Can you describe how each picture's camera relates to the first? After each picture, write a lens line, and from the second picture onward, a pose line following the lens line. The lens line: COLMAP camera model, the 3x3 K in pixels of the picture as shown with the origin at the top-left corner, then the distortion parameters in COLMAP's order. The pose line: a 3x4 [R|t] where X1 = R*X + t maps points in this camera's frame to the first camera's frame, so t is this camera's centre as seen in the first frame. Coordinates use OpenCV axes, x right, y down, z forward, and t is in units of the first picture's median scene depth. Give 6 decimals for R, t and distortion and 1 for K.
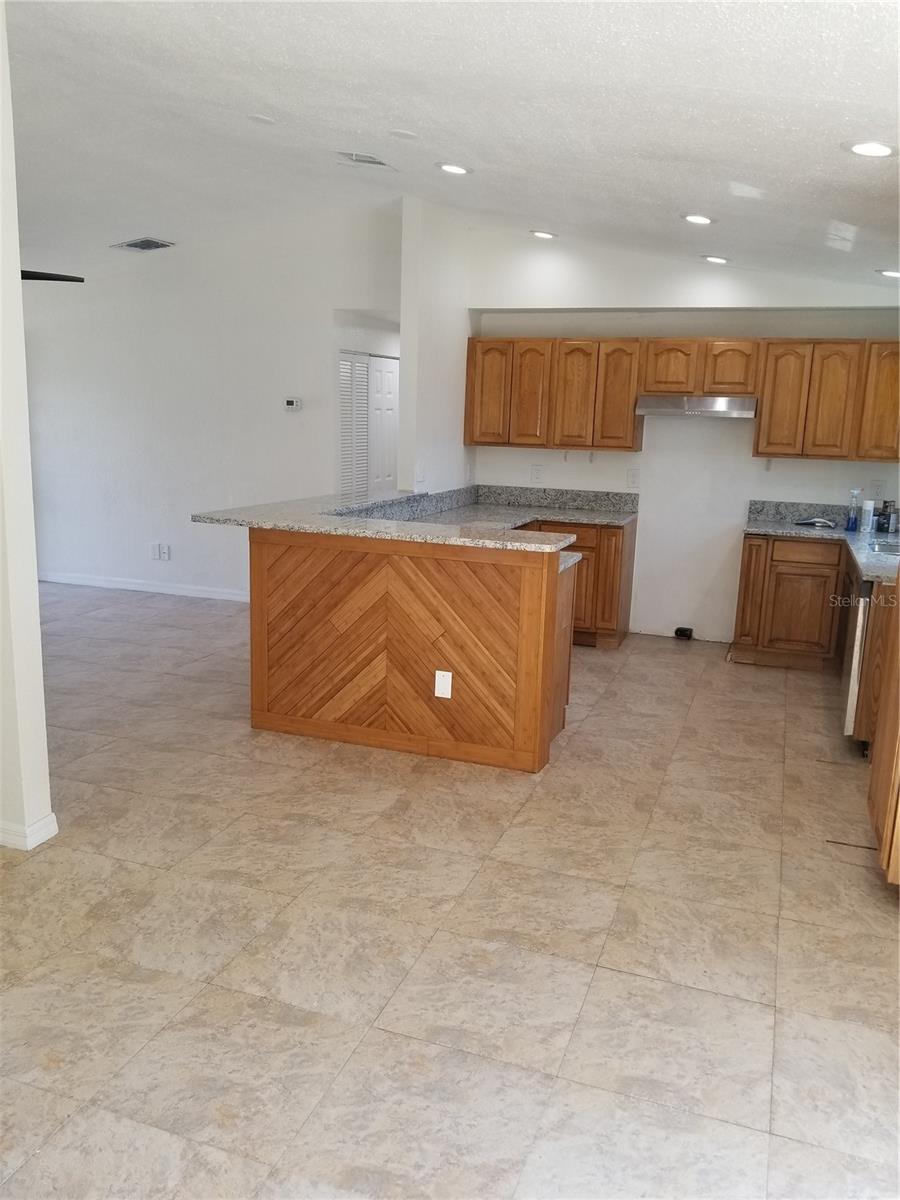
lens RADIAL K [[946.0, 0, 427.6], [0, 946.0, 590.1], [0, 0, 1]] dist [0.073137, -0.103287]
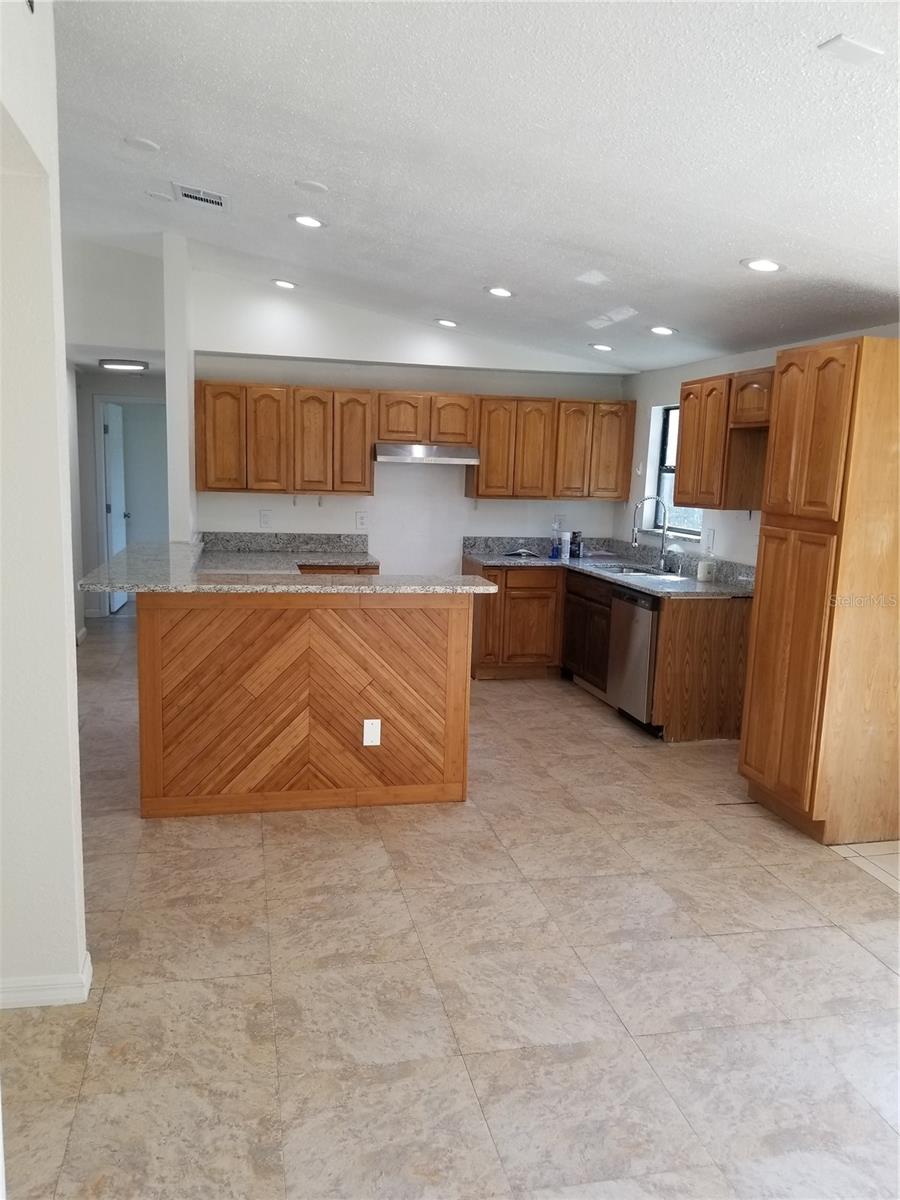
lens RADIAL K [[946.0, 0, 452.9], [0, 946.0, 608.2], [0, 0, 1]] dist [0.073137, -0.103287]
pose [[0.841930, -0.086644, 0.532585, -0.406851], [0.096821, 0.995262, 0.008857, -0.030429], [-0.530829, 0.044109, 0.846330, 0.088353]]
